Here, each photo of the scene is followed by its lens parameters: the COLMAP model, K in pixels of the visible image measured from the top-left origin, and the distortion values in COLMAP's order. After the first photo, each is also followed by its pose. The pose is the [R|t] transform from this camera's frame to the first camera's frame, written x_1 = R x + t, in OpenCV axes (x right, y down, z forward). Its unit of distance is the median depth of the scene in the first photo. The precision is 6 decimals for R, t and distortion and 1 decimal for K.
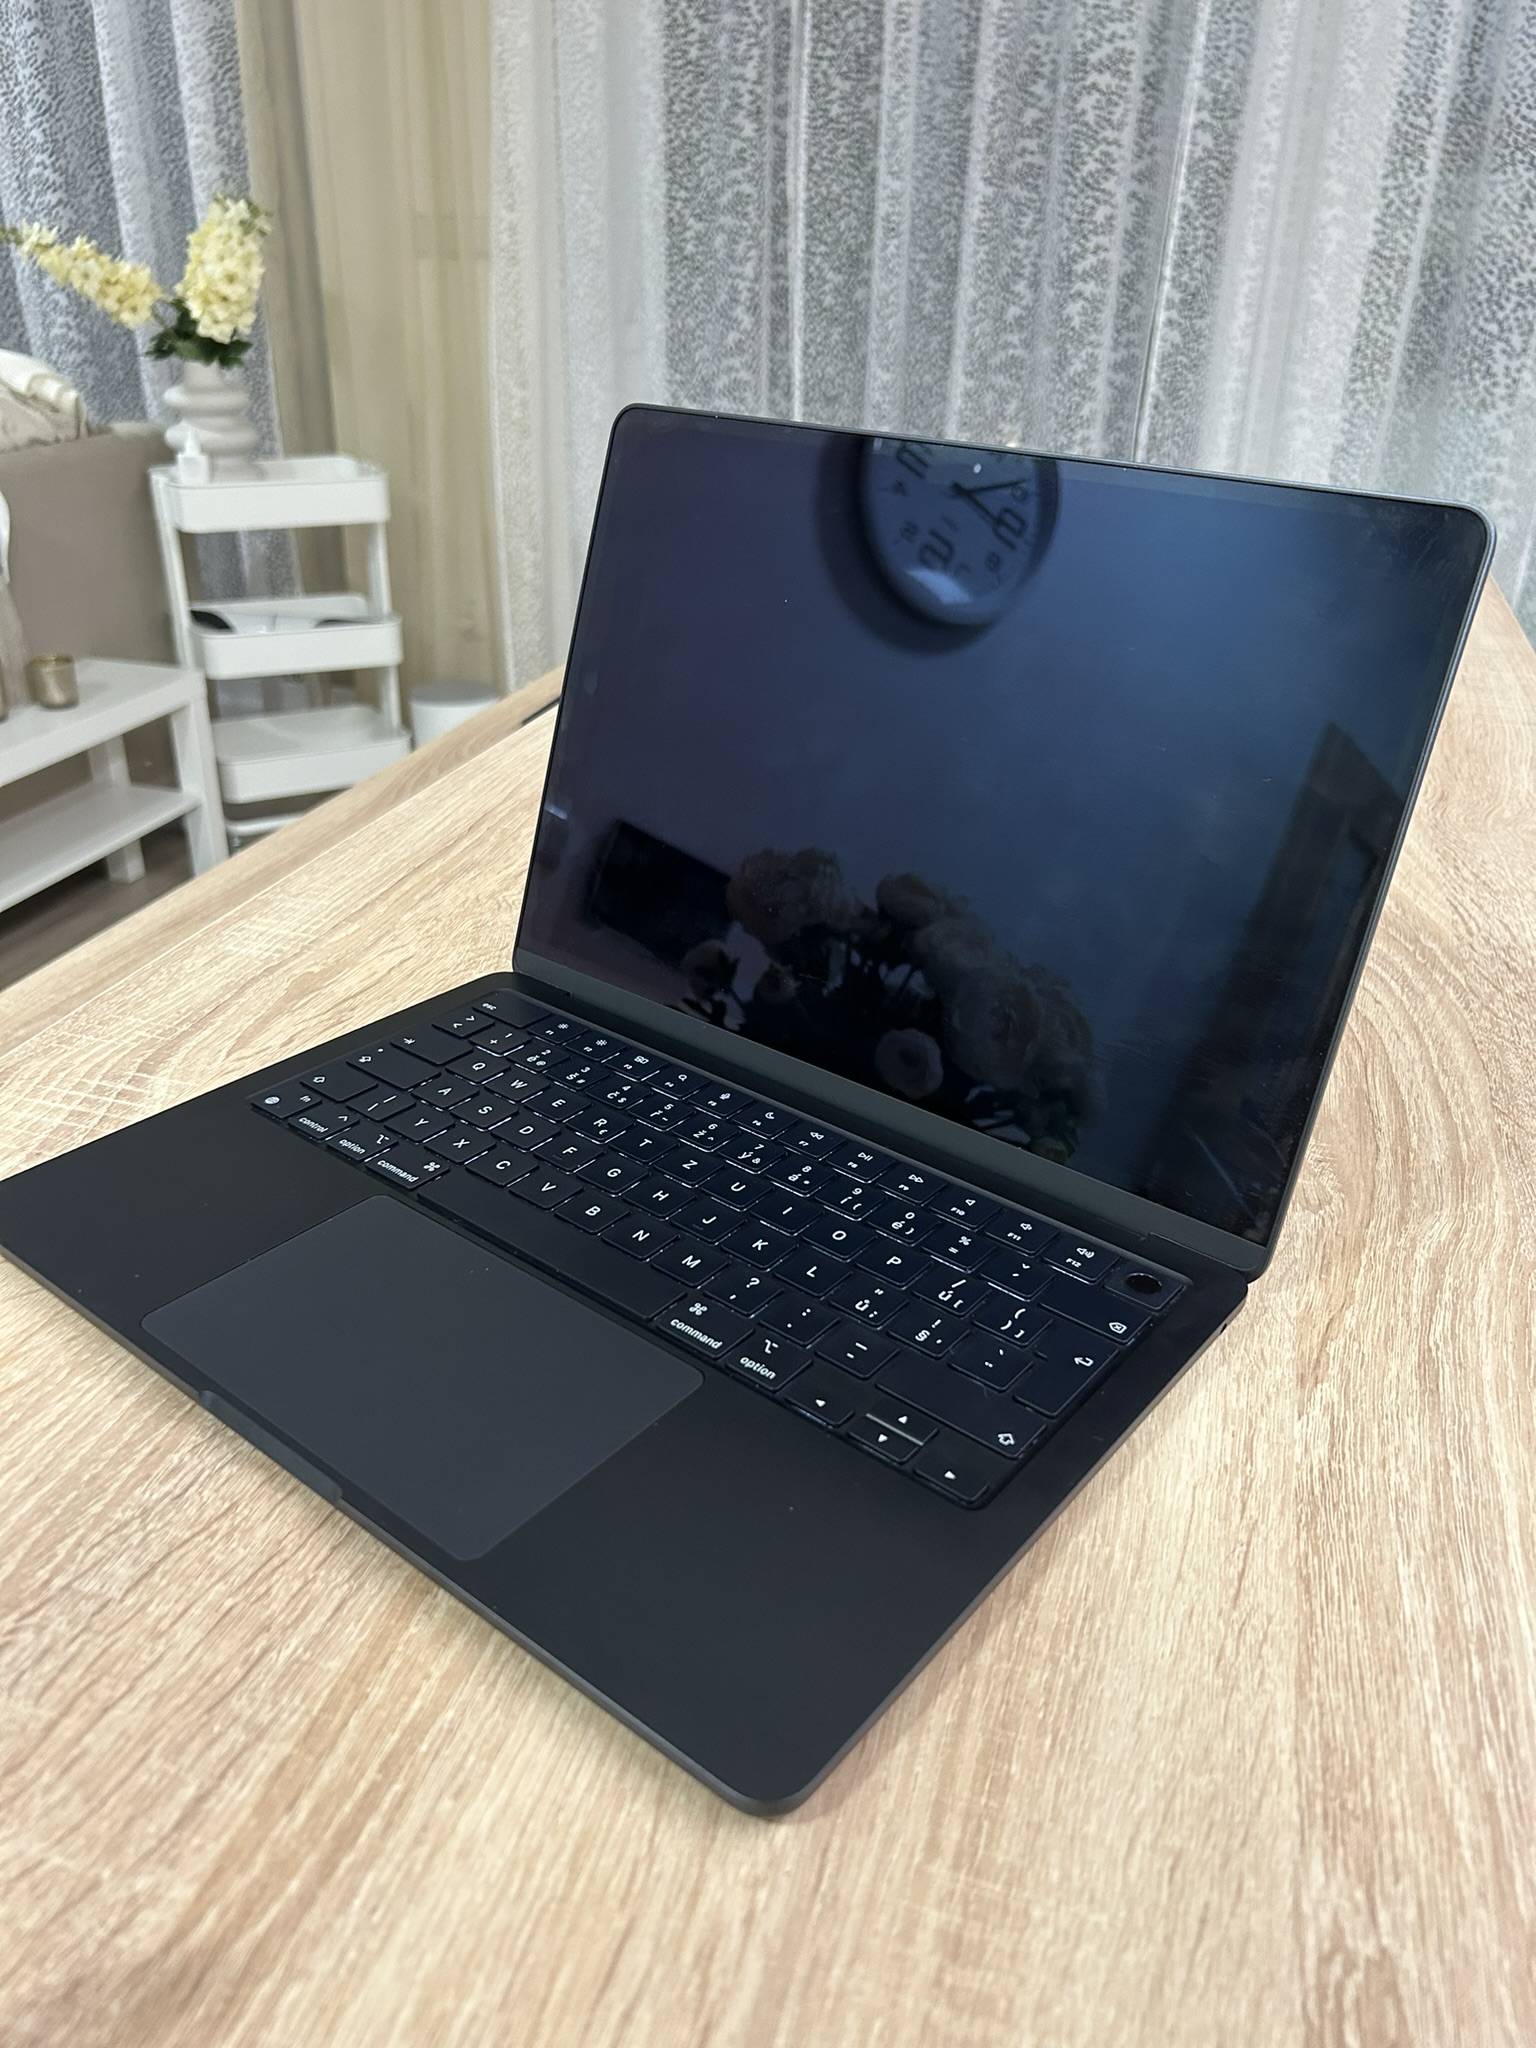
lens RADIAL K [[1580.9, 0, 772.3], [0, 1580.9, 1027.4], [0, 0, 1]] dist [0.030283, -0.043843]
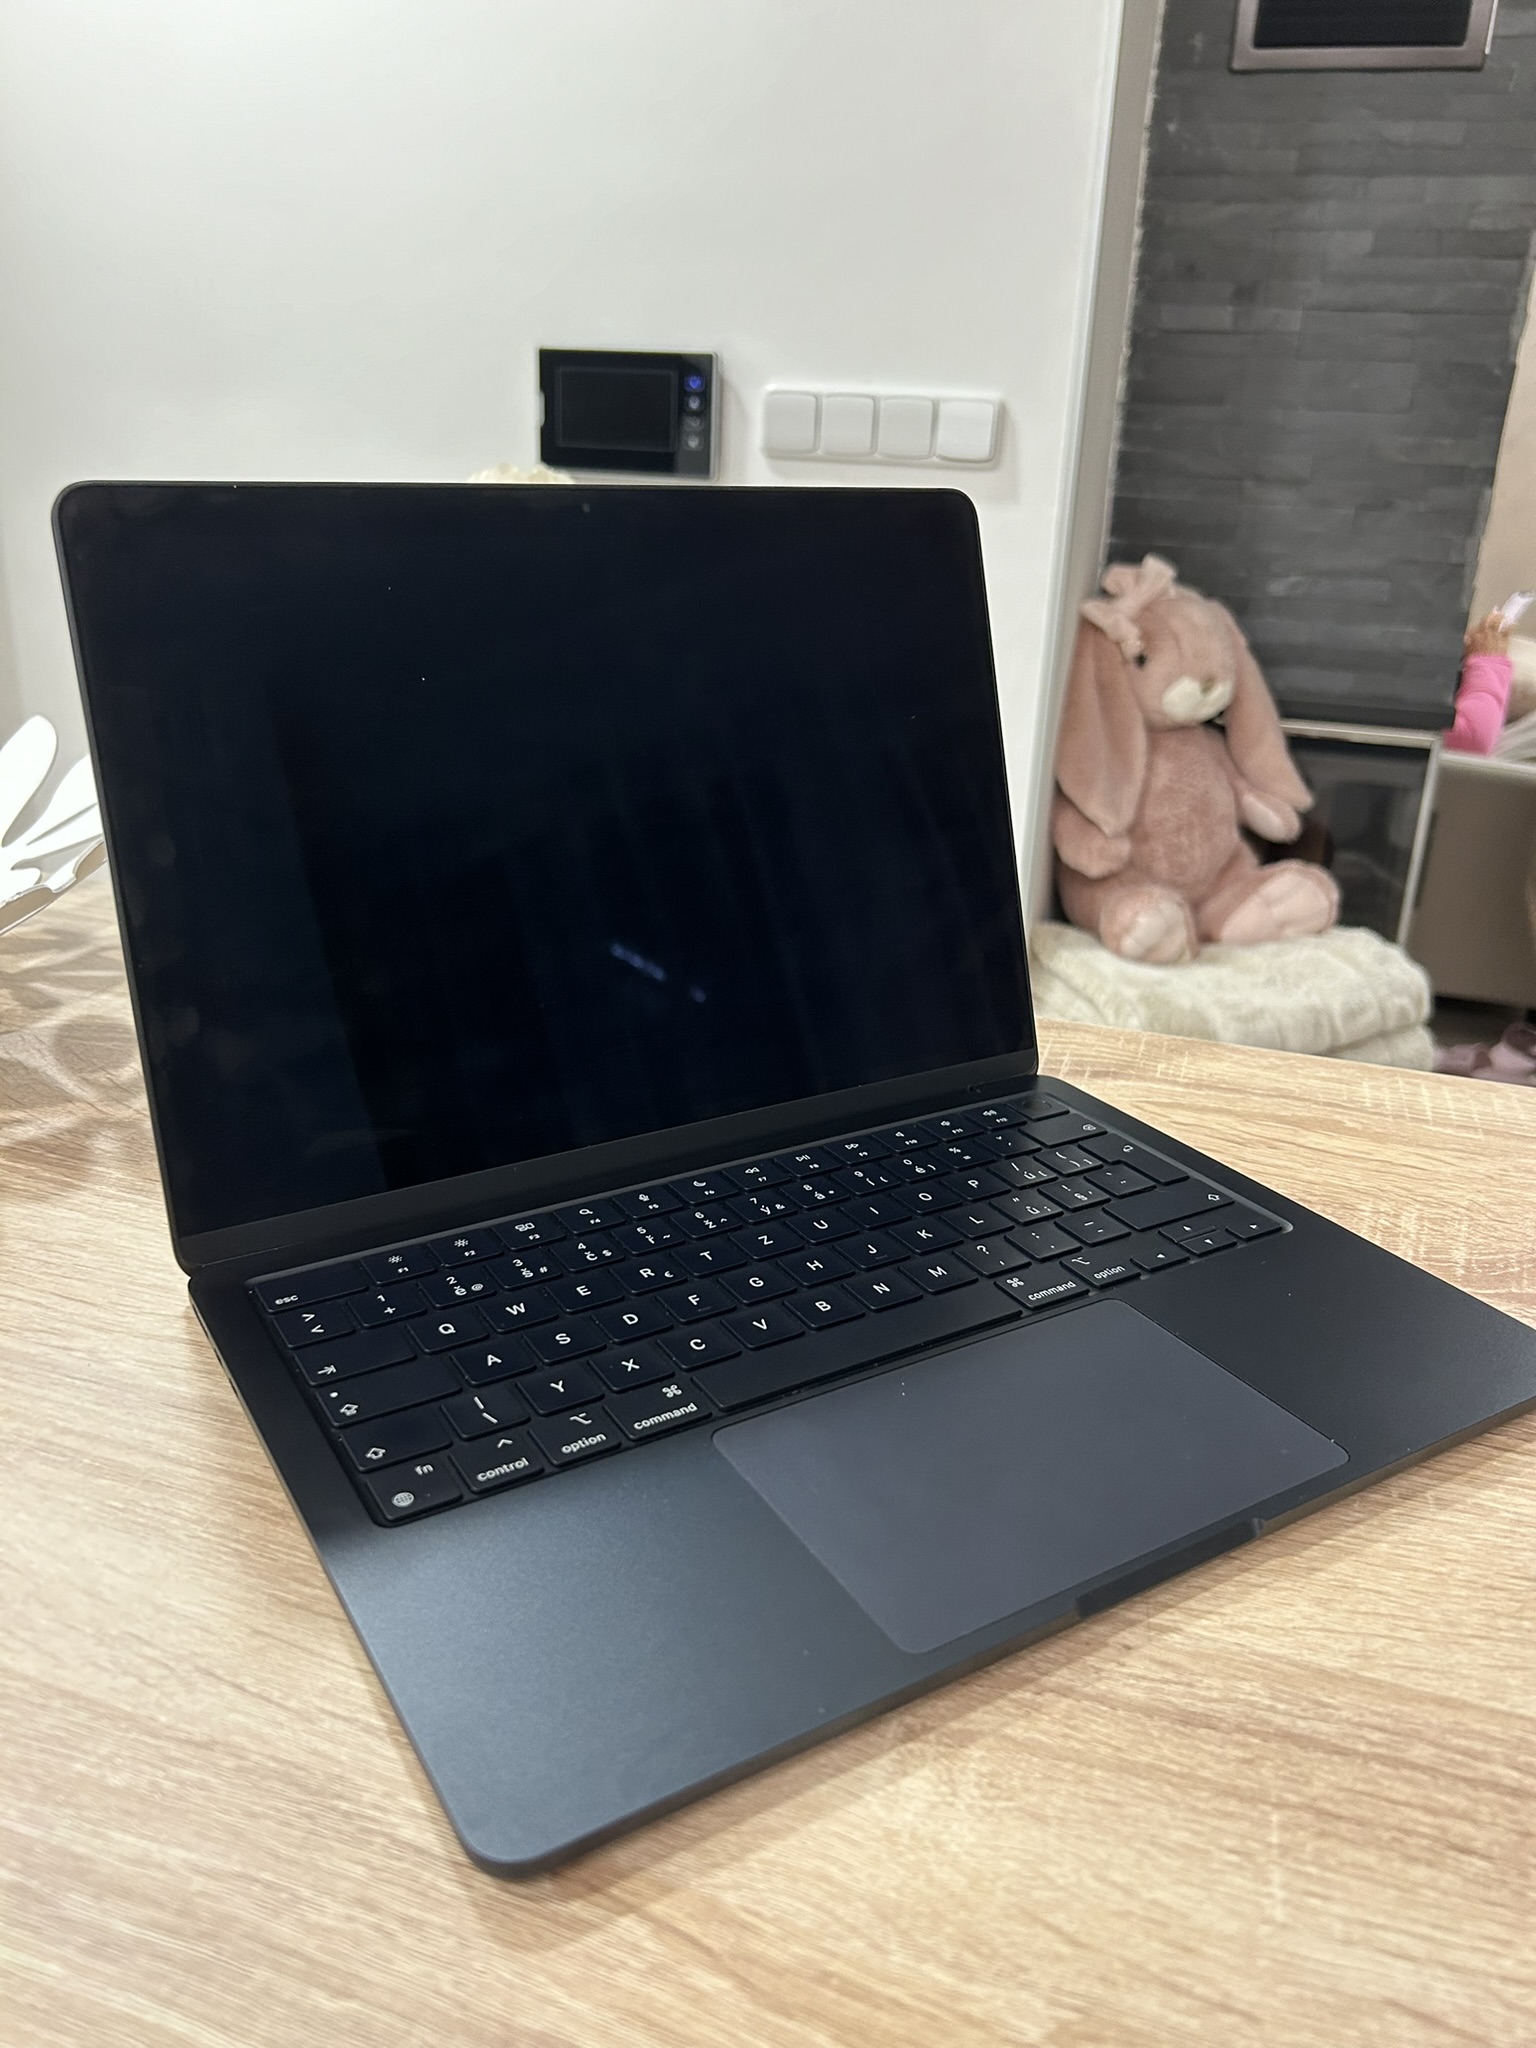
lens RADIAL K [[1580.9, 0, 763.1], [0, 1580.9, 1009.2], [0, 0, 1]] dist [0.030283, -0.043843]
pose [[-0.037875, 0.325286, -0.944857, 1.048733], [-0.486248, 0.820045, 0.301809, -0.375619], [0.872999, 0.470866, 0.127110, 1.041392]]
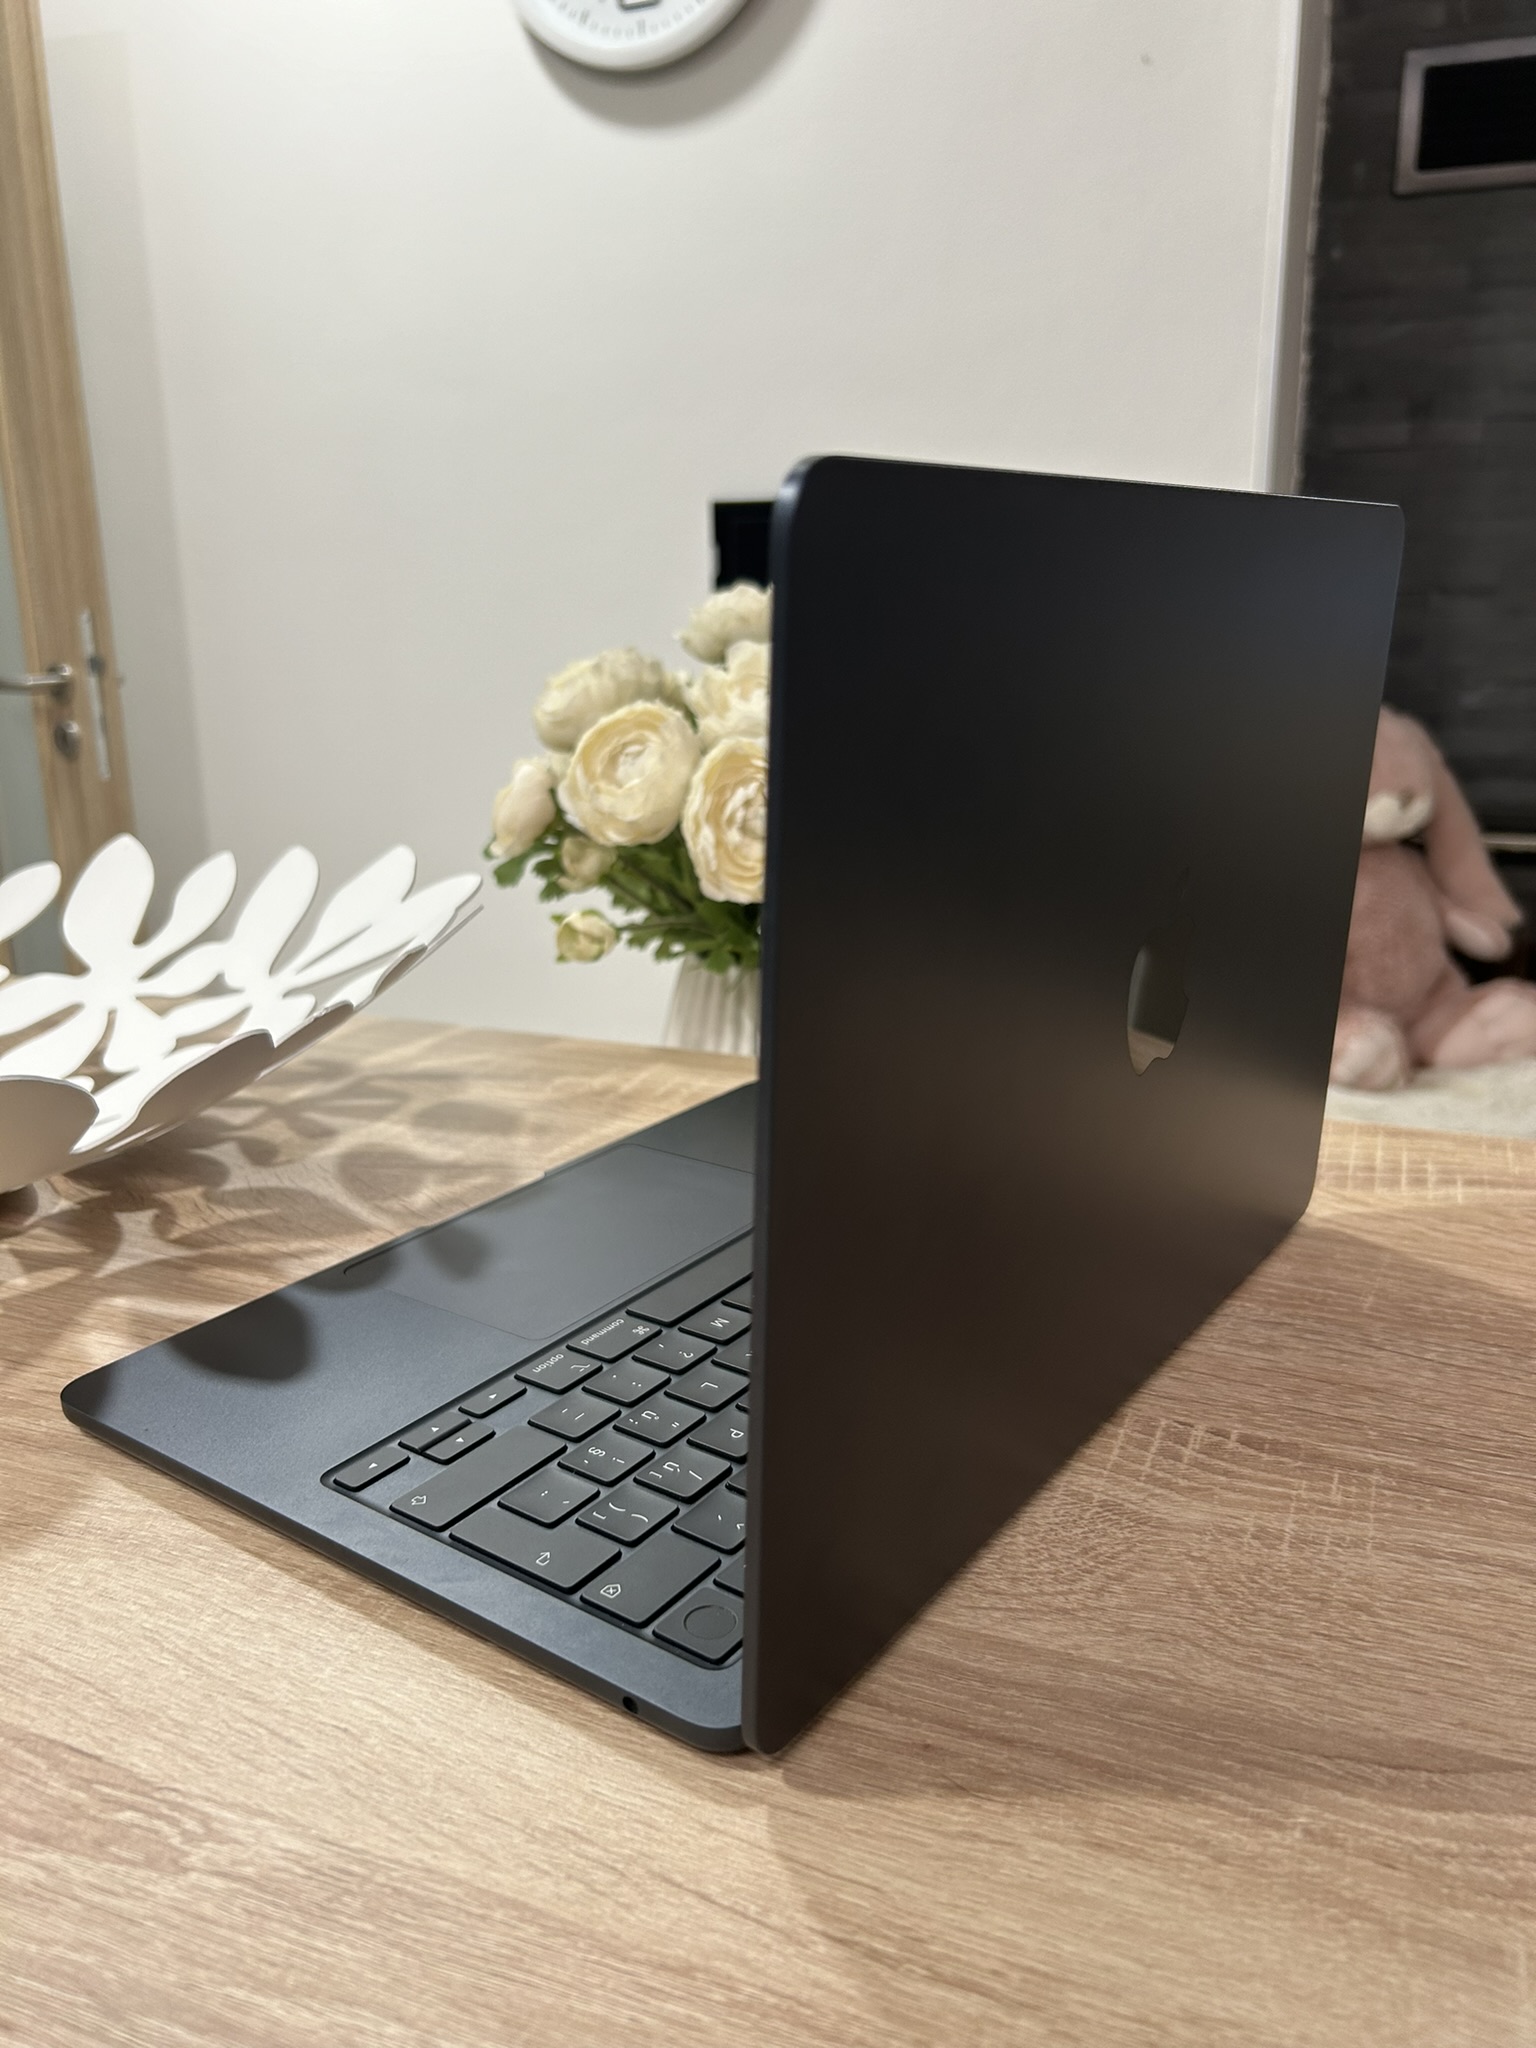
lens RADIAL K [[1580.9, 0, 752.3], [0, 1580.9, 1015.8], [0, 0, 1]] dist [0.030283, -0.043843]
pose [[-0.115463, 0.239662, -0.963966, 0.956675], [-0.440073, 0.857676, 0.265948, -0.210527], [0.890508, 0.454923, 0.006439, 0.898780]]
